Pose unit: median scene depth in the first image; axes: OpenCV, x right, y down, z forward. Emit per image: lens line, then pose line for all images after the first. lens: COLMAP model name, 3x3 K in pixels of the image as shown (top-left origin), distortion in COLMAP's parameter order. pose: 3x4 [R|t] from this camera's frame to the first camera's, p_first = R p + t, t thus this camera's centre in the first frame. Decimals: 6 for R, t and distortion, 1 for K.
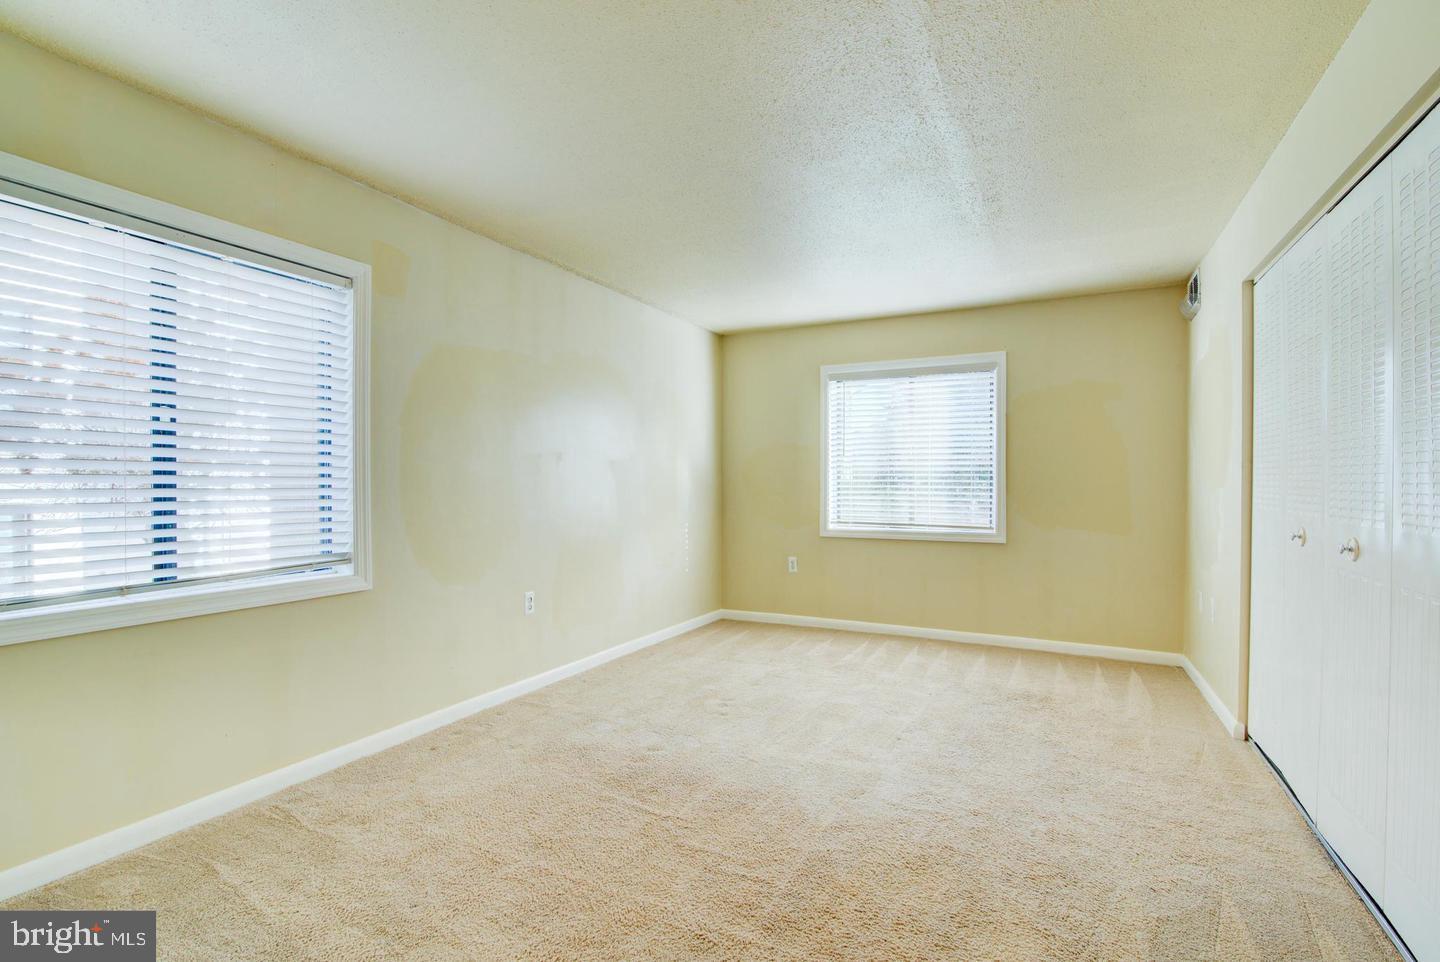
lens RADIAL K [[657.4, 0, 750.1], [0, 657.4, 486.6], [0, 0, 1]] dist [-0.021165, 0.000360]
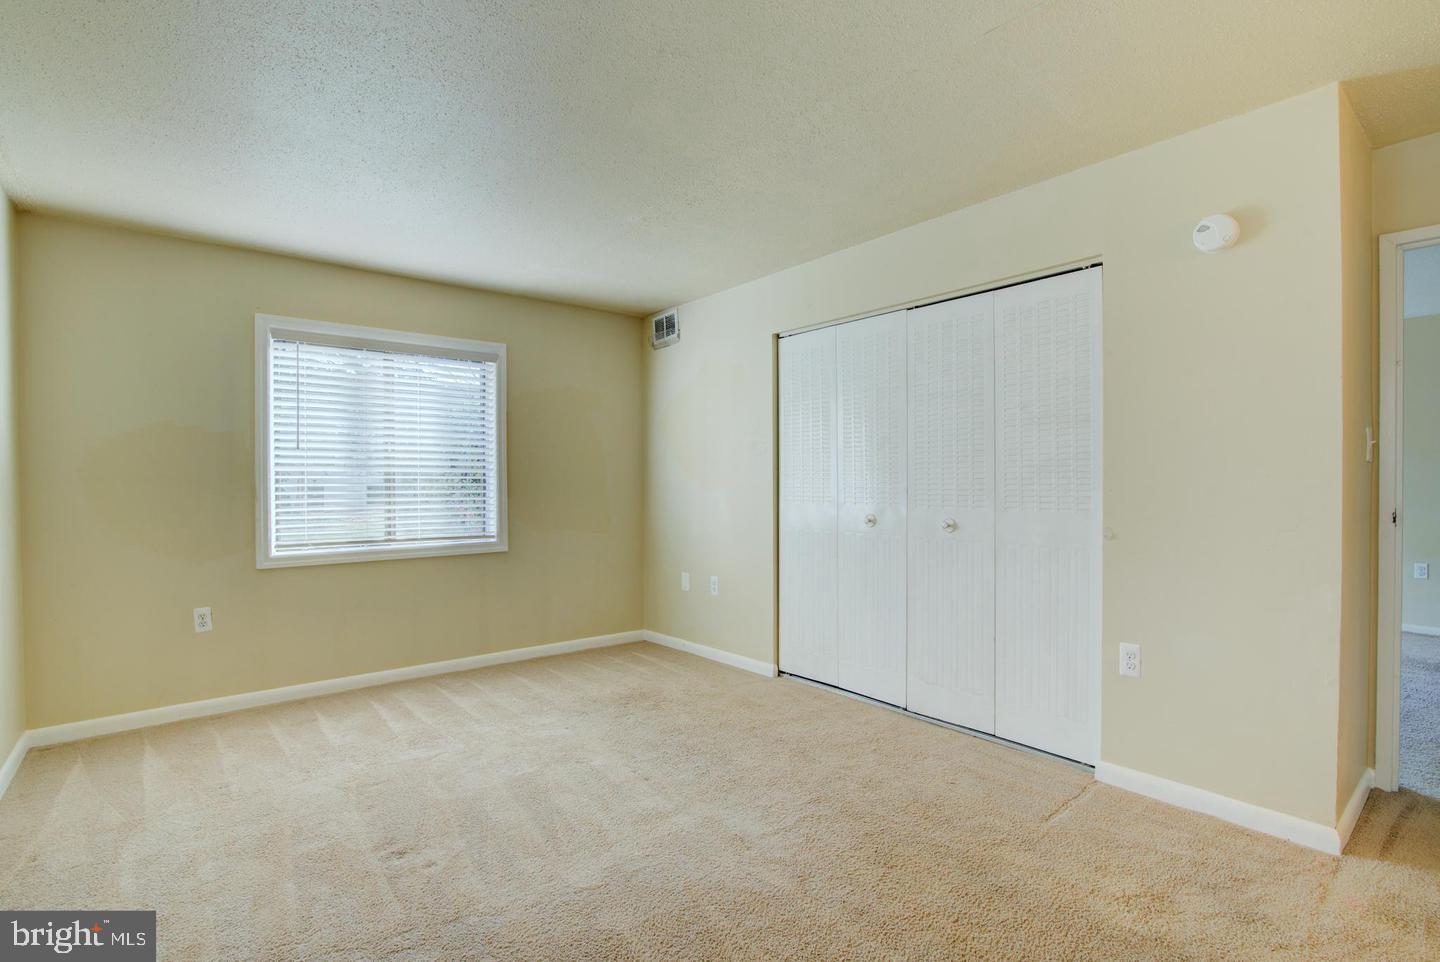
lens RADIAL K [[655.9, 0, 720.2], [0, 655.9, 488.4], [0, 0, 1]] dist [-0.021044, 0.001957]
pose [[0.430332, -0.012277, 0.902587, -0.317883], [0.012663, 0.999891, 0.007563, -0.005987], [-0.902582, 0.008175, 0.430441, 0.327938]]
